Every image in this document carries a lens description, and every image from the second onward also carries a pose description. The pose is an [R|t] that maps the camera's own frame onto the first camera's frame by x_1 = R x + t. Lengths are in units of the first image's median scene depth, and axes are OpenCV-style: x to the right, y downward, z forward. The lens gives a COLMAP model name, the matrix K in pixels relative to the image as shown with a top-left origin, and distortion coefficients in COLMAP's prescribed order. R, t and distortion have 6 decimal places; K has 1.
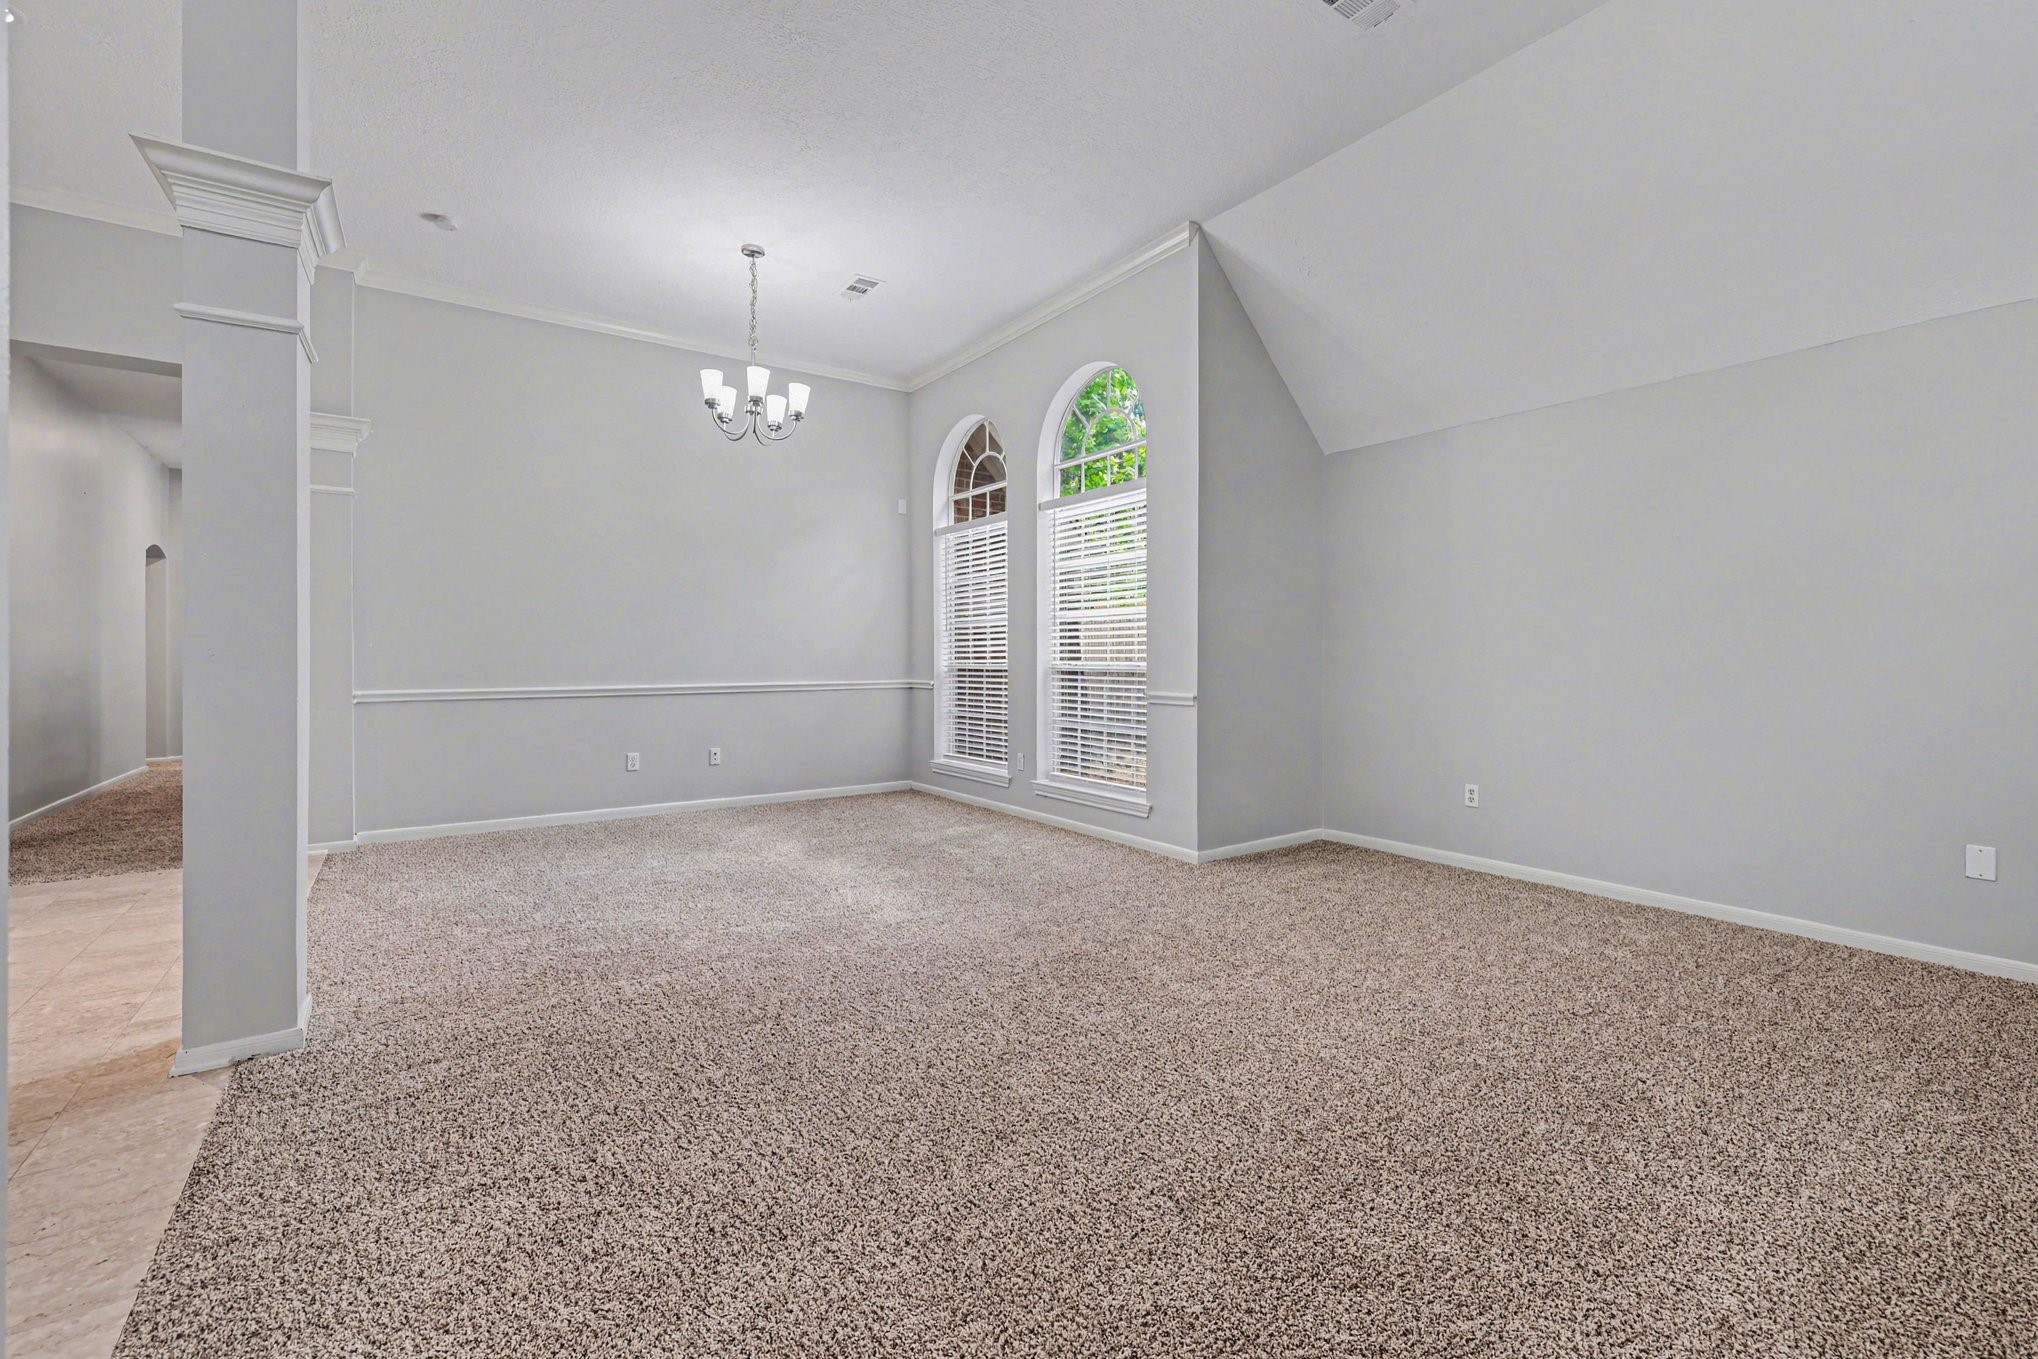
lens RADIAL K [[867.3, 0, 968.8], [0, 867.3, 678.2], [0, 0, 1]] dist [0.009300, -0.001068]
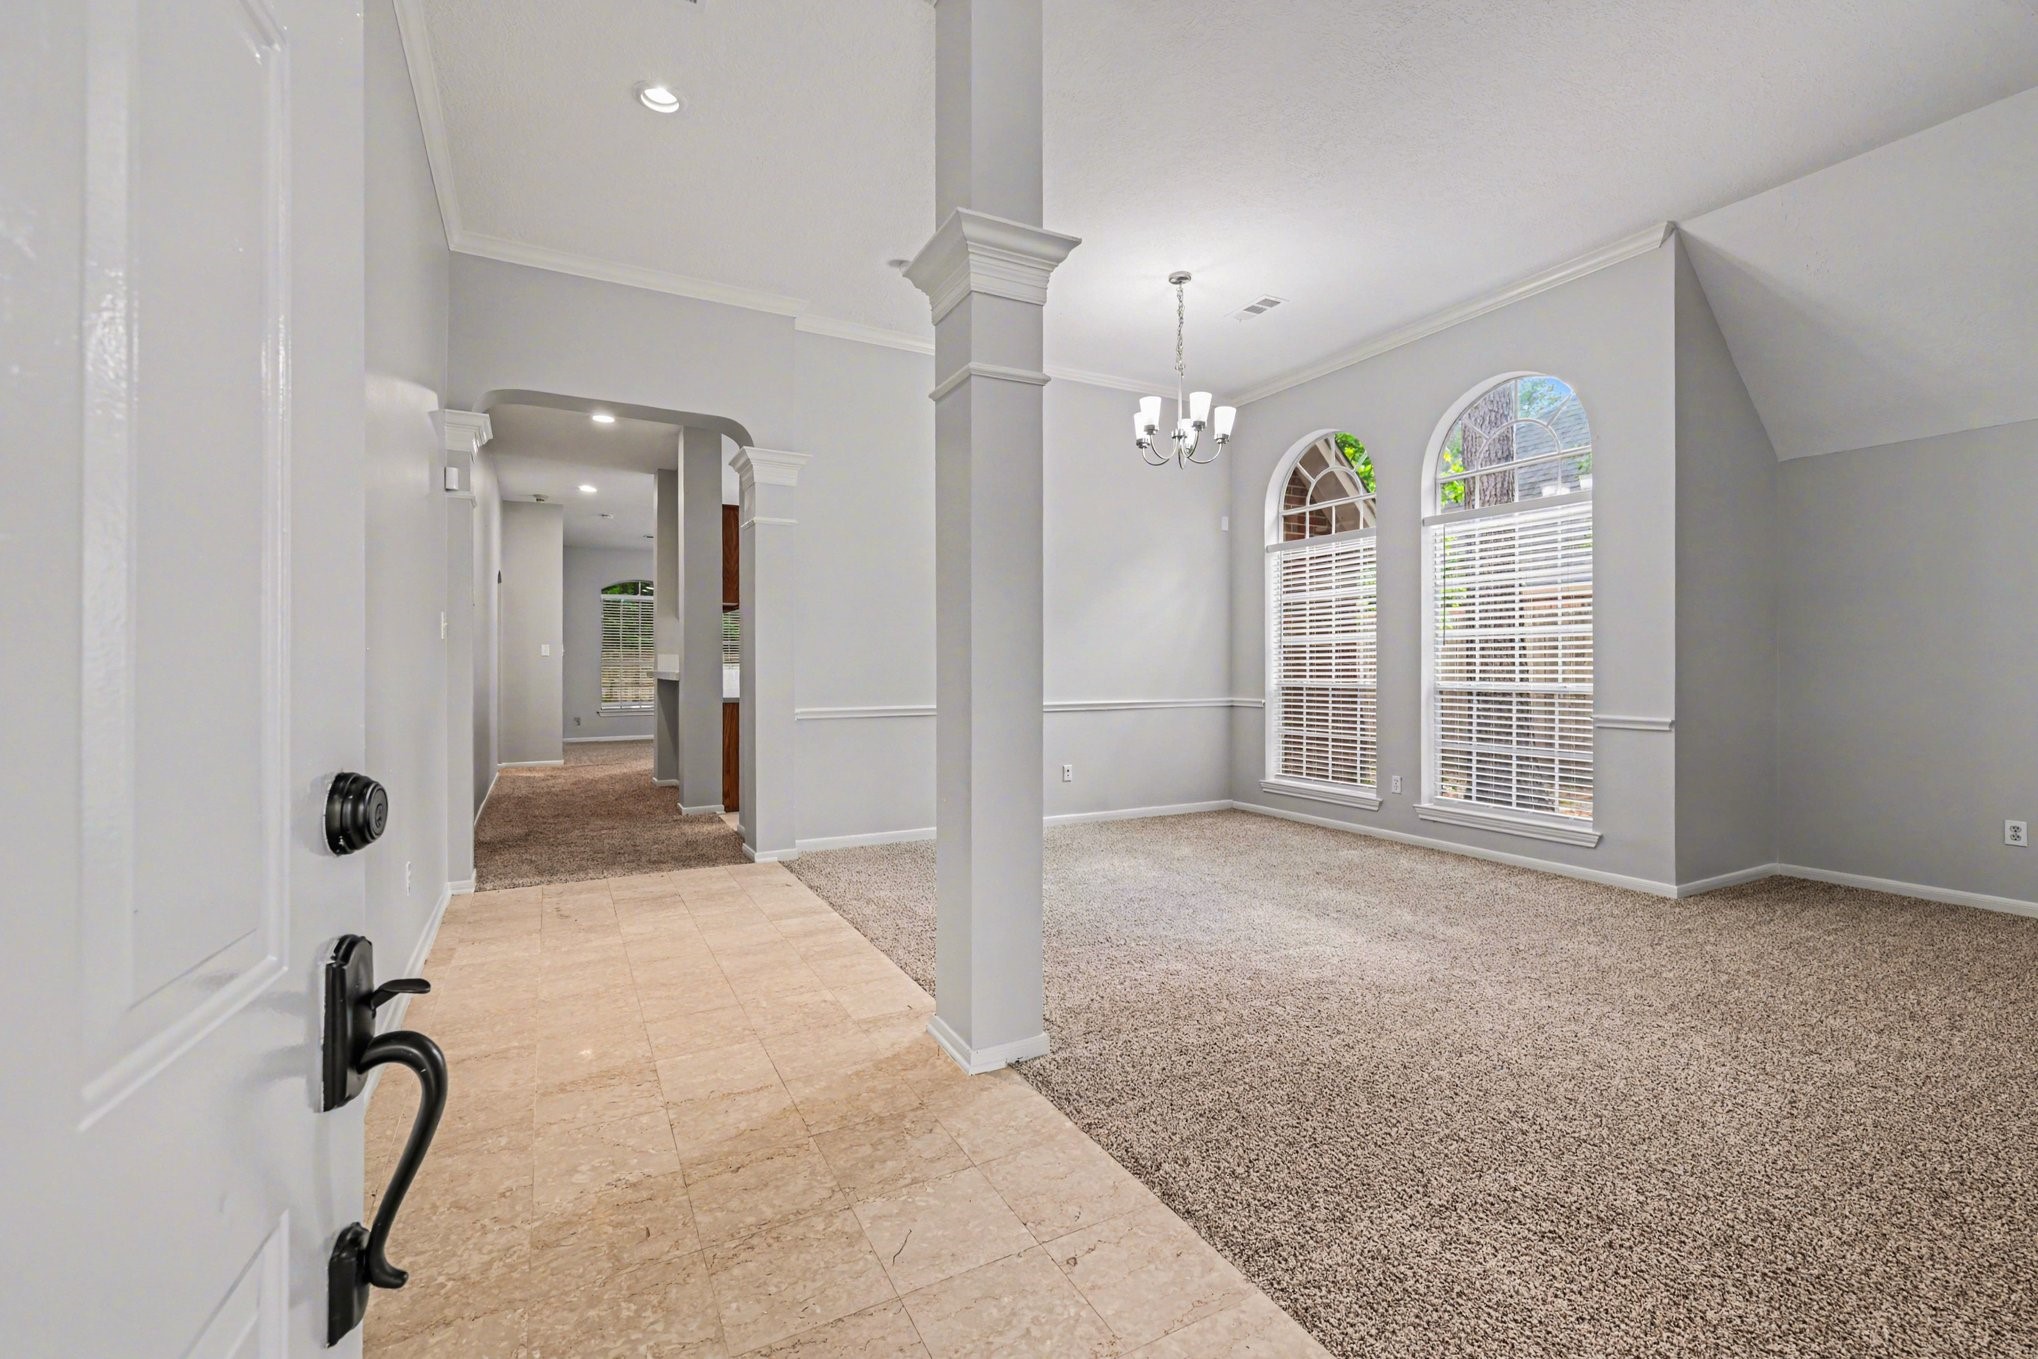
lens RADIAL K [[867.3, 0, 956.3], [0, 867.3, 682.7], [0, 0, 1]] dist [0.009300, -0.001068]
pose [[0.993446, 0.003425, -0.114248, -0.315265], [-0.004440, 0.999953, -0.008627, -0.006993], [0.114213, 0.009078, 0.993415, -0.026924]]
